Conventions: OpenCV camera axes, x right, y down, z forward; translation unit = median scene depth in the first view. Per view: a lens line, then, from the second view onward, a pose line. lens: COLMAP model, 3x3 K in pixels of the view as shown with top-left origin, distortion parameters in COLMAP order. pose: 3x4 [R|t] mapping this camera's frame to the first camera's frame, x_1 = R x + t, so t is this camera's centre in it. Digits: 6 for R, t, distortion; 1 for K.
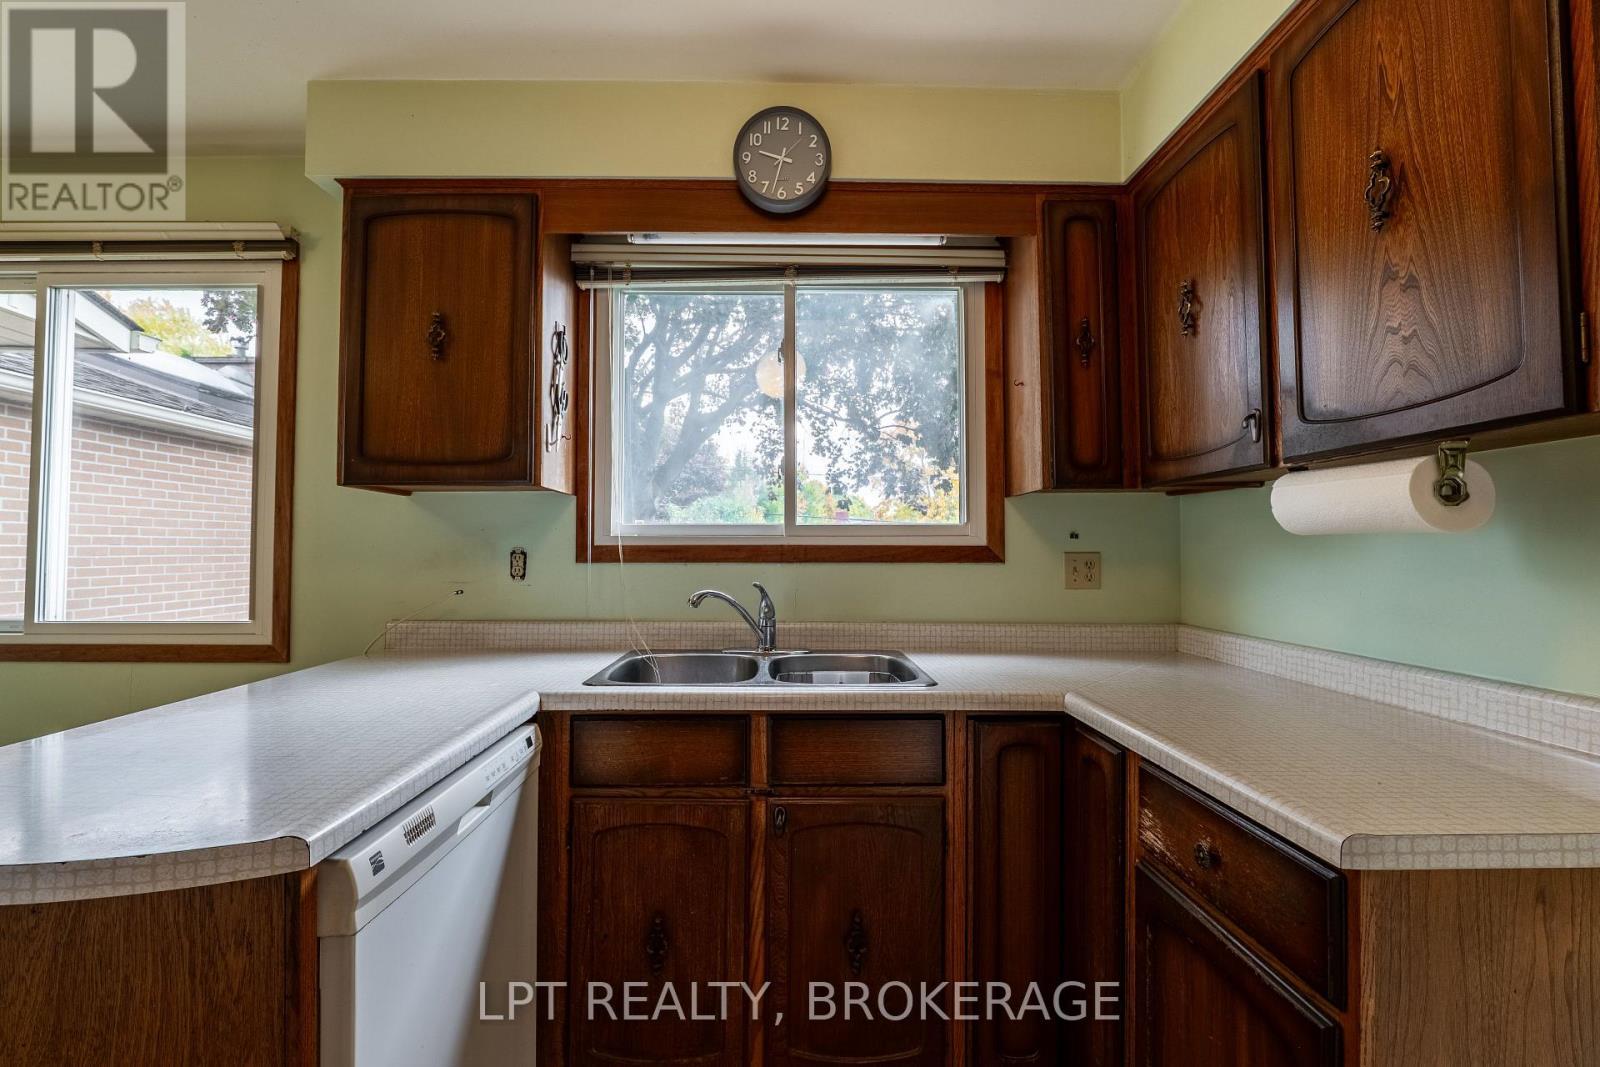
lens RADIAL K [[656.7, 0, 792.8], [0, 656.7, 533.3], [0, 0, 1]] dist [-0.000187, 0.000016]
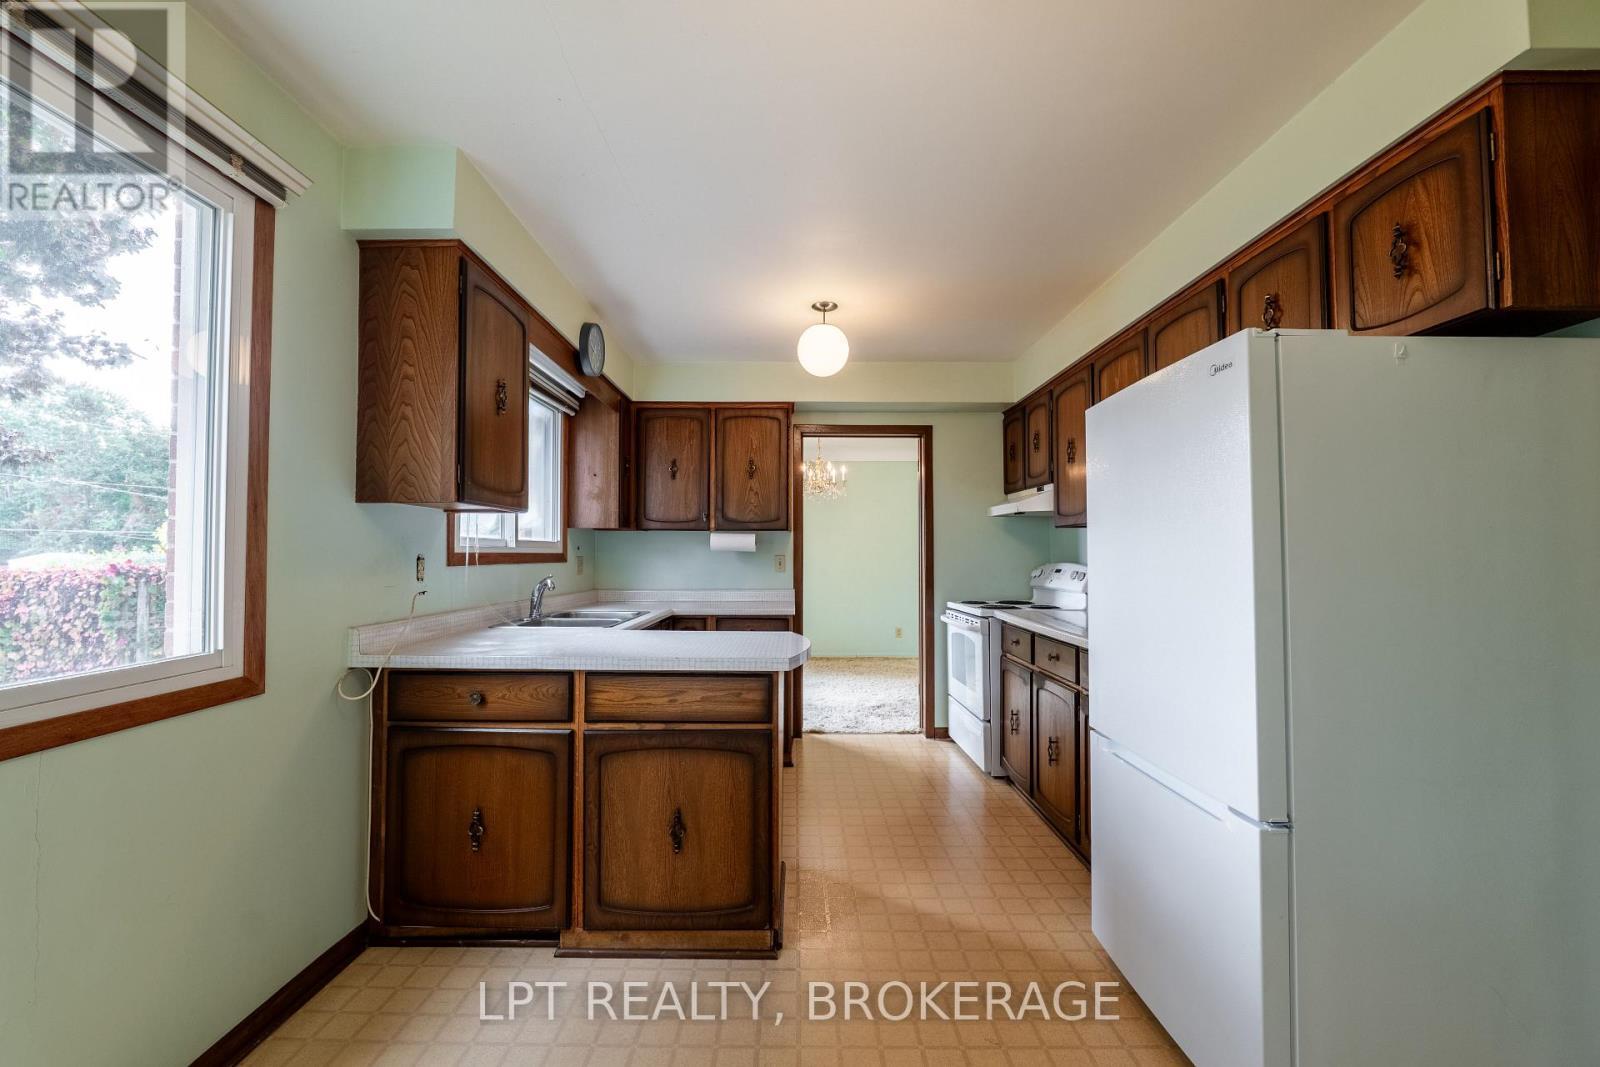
lens RADIAL K [[656.7, 0, 792.8], [0, 656.7, 533.3], [0, 0, 1]] dist [-0.000187, 0.000016]
pose [[0.018638, 0.028747, 0.999413, -1.600360], [-0.025207, 0.999282, -0.028273, -0.000626], [-0.999509, -0.024665, 0.019349, 0.310823]]
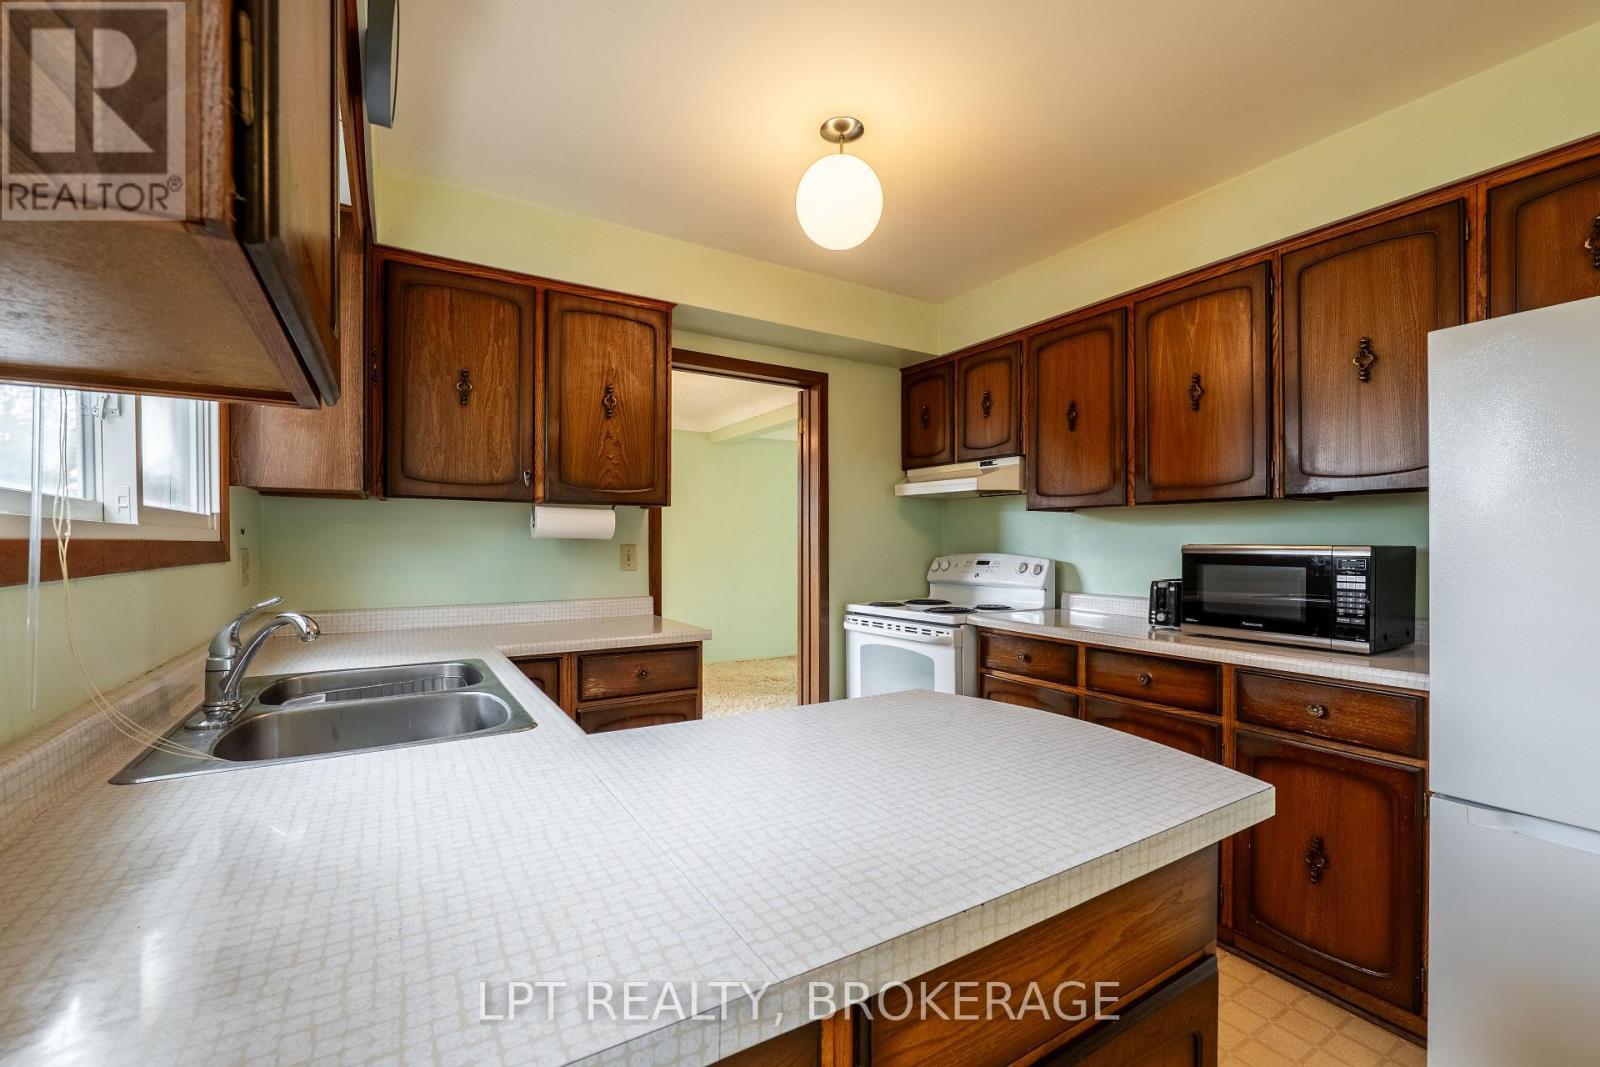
lens RADIAL K [[668.0, 0, 802.6], [0, 668.0, 548.5], [0, 0, 1]] dist [-0.000807, -0.000101]
pose [[-0.515389, -0.010300, 0.856894, -0.829512], [-0.023405, 0.999724, -0.002060, 0.013991], [-0.856637, -0.021117, -0.515488, 0.818914]]
